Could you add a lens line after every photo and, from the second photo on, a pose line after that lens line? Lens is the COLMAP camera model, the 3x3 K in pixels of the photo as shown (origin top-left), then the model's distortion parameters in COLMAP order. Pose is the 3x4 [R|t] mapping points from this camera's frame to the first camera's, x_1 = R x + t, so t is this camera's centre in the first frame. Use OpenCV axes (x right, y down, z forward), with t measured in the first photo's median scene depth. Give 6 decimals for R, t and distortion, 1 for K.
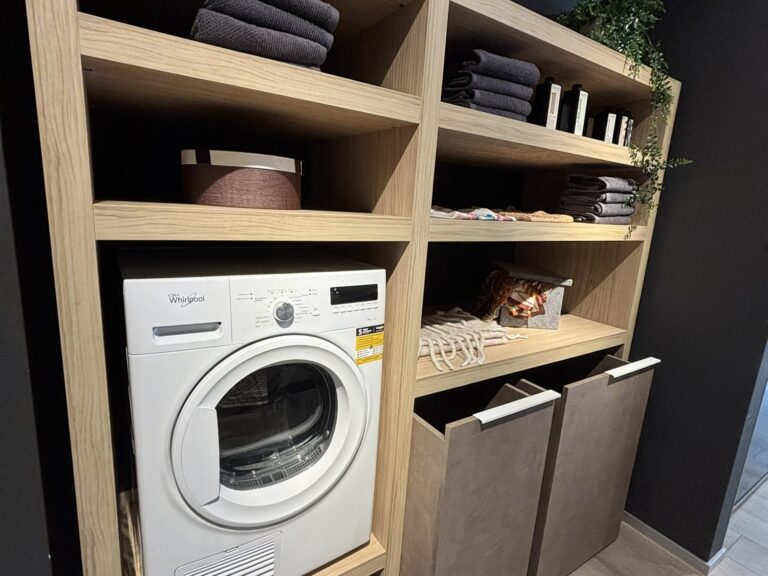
lens RADIAL K [[415.9, 0, 384.0], [0, 415.9, 288.0], [0, 0, 1]] dist [-0.002462, -0.001434]
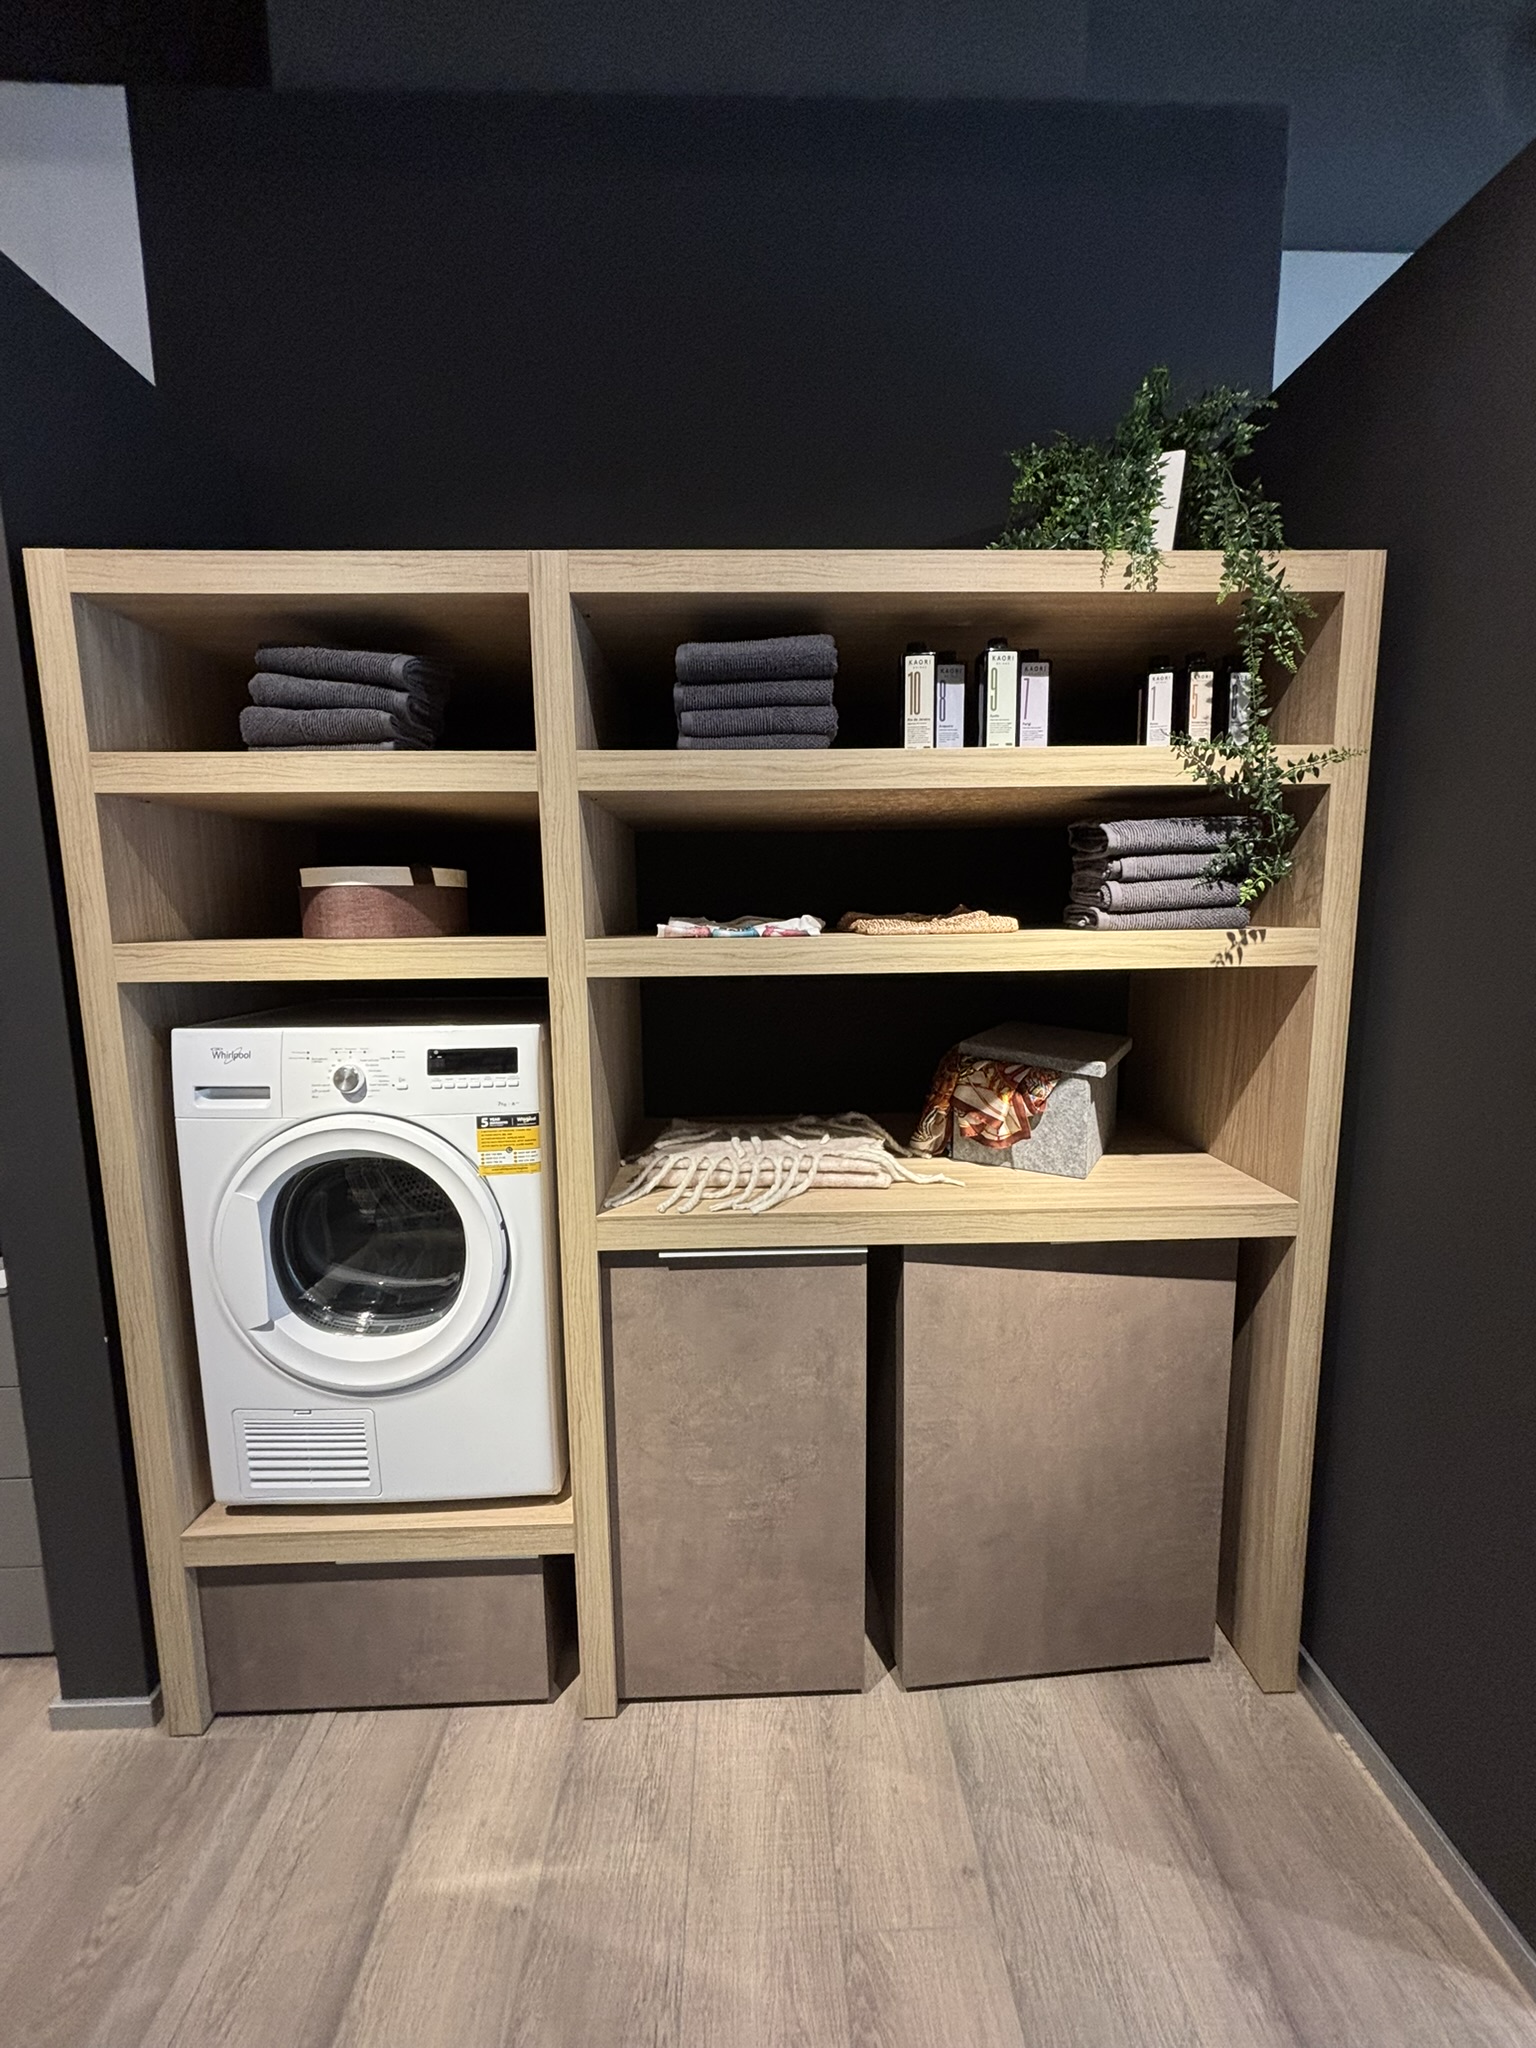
lens RADIAL K [[822.6, 0, 764.7], [0, 822.6, 1018.7], [0, 0, 1]] dist [-0.000618, -0.000308]
pose [[0.845411, -0.002553, -0.534110, 0.736190], [-0.045270, 0.996048, -0.076417, 0.018818], [0.532194, 0.088783, 0.841954, 0.117074]]
